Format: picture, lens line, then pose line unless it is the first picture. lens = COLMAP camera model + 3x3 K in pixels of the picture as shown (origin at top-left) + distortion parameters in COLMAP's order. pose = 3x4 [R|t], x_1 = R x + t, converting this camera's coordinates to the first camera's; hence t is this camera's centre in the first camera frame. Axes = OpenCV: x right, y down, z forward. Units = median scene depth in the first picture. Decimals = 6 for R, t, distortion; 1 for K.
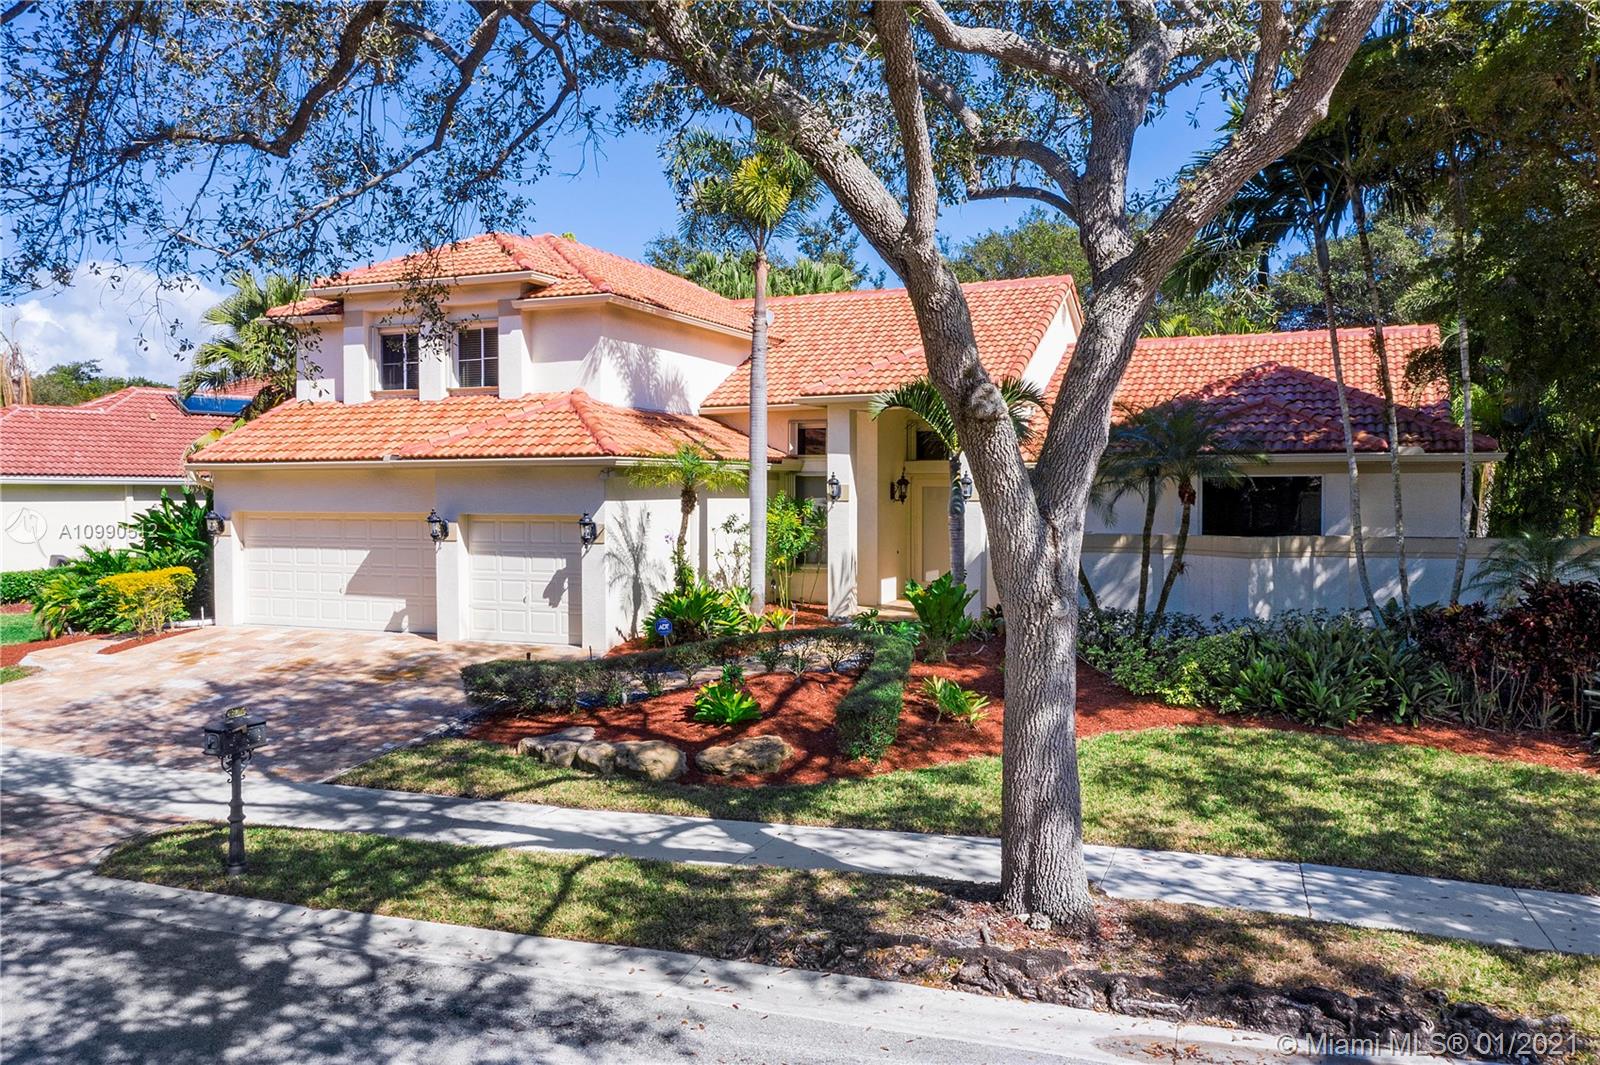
lens RADIAL K [[1270.5, 0, 786.7], [0, 1270.5, 527.1], [0, 0, 1]] dist [-0.002549, 0.005126]
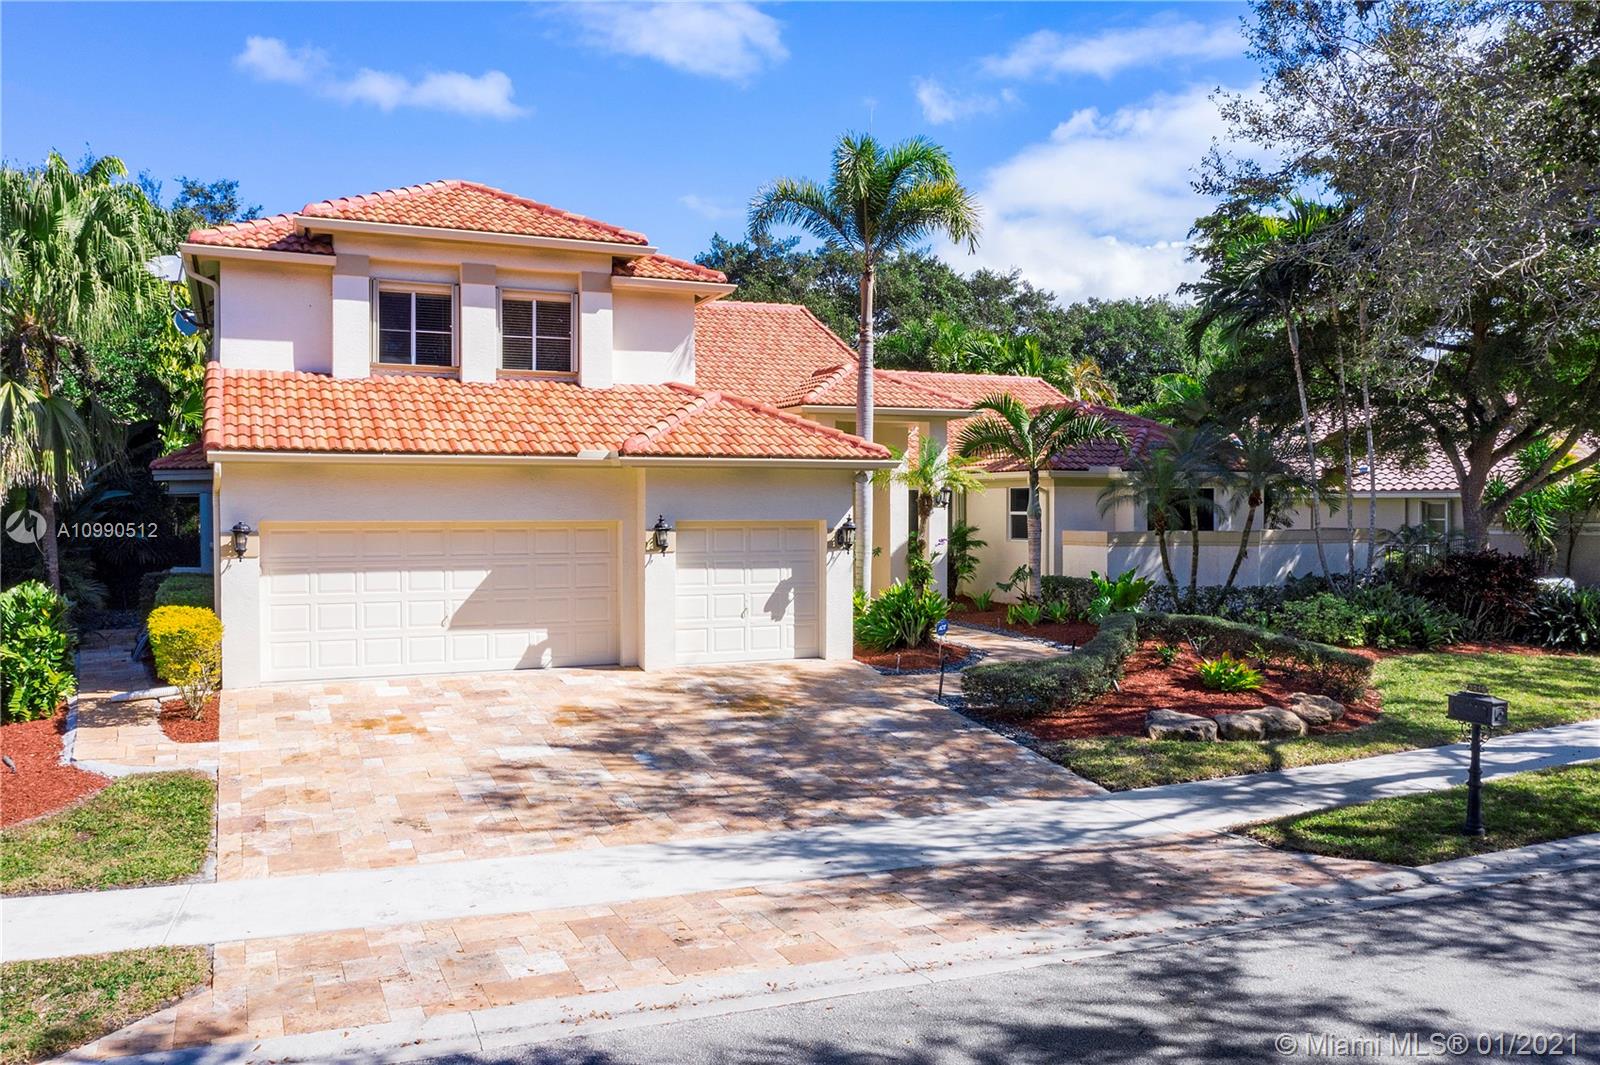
lens RADIAL K [[1270.5, 0, 802.5], [0, 1270.5, 531.1], [0, 0, 1]] dist [-0.002549, 0.005126]
pose [[0.676648, -0.013631, 0.736181, -0.985200], [0.021794, 0.999761, -0.001521, -0.000440], [-0.735984, 0.017073, 0.676783, 0.413702]]
